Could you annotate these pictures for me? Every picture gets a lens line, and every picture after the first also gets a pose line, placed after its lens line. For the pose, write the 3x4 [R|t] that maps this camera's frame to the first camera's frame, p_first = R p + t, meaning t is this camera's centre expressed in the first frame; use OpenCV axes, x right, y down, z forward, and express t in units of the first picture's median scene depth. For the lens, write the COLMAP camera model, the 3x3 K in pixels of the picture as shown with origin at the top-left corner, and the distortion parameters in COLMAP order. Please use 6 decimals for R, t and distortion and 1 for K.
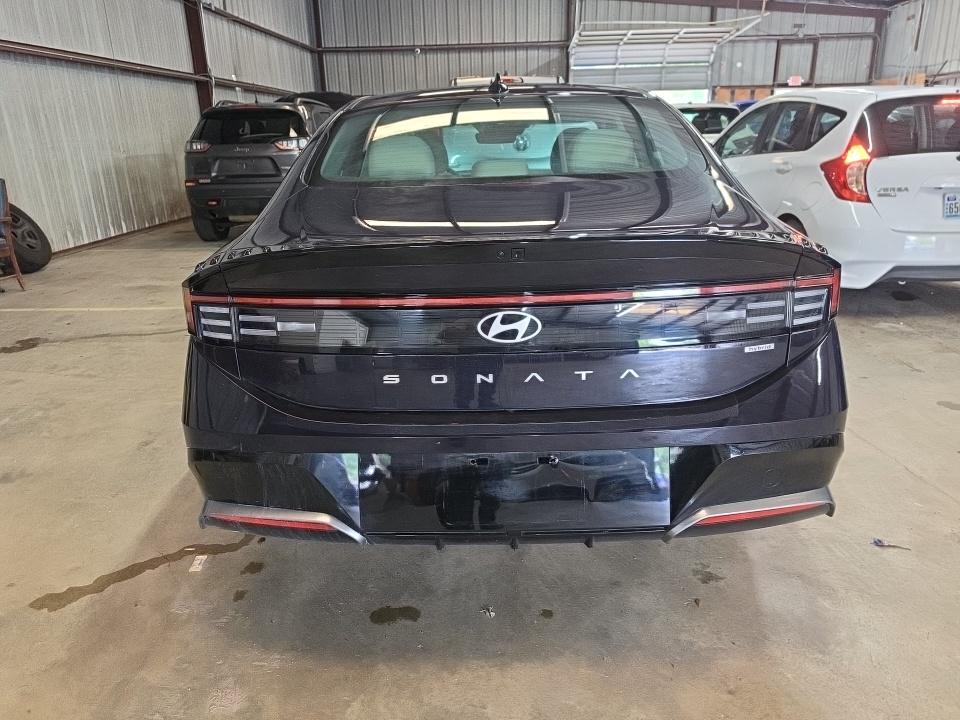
lens RADIAL K [[683.4, 0, 480.6], [0, 683.4, 358.1], [0, 0, 1]] dist [0.002004, -0.009734]
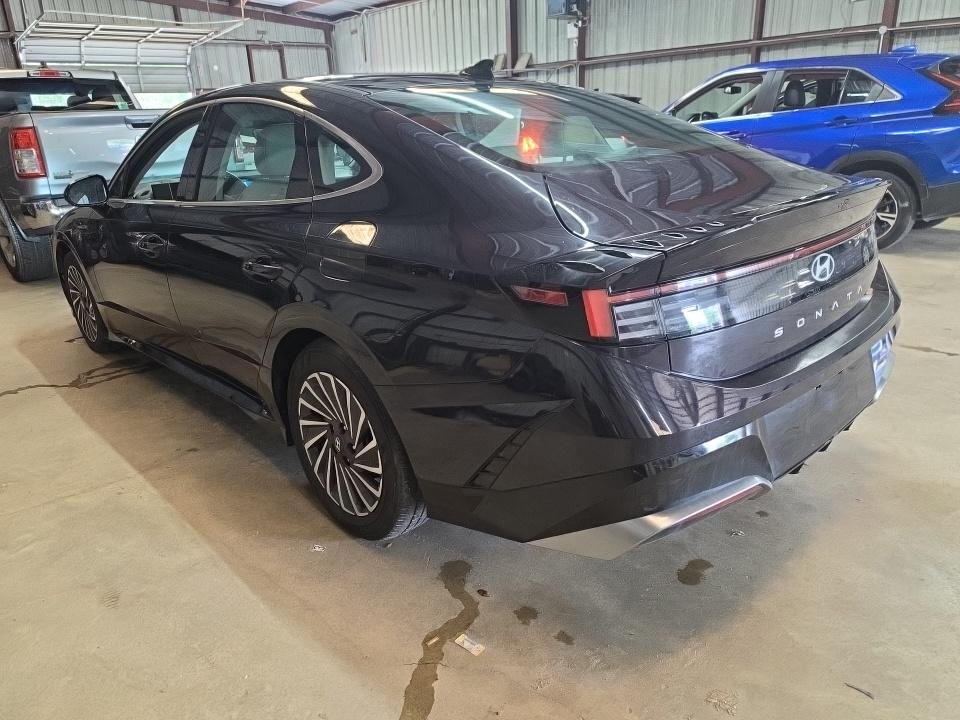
lens RADIAL K [[683.4, 0, 481.0], [0, 683.4, 360.4], [0, 0, 1]] dist [0.002004, -0.009734]
pose [[0.720286, -0.238075, 0.651543, -0.095935], [0.240557, 0.966701, 0.087298, -0.010895], [-0.650631, 0.093854, 0.753572, 0.038246]]
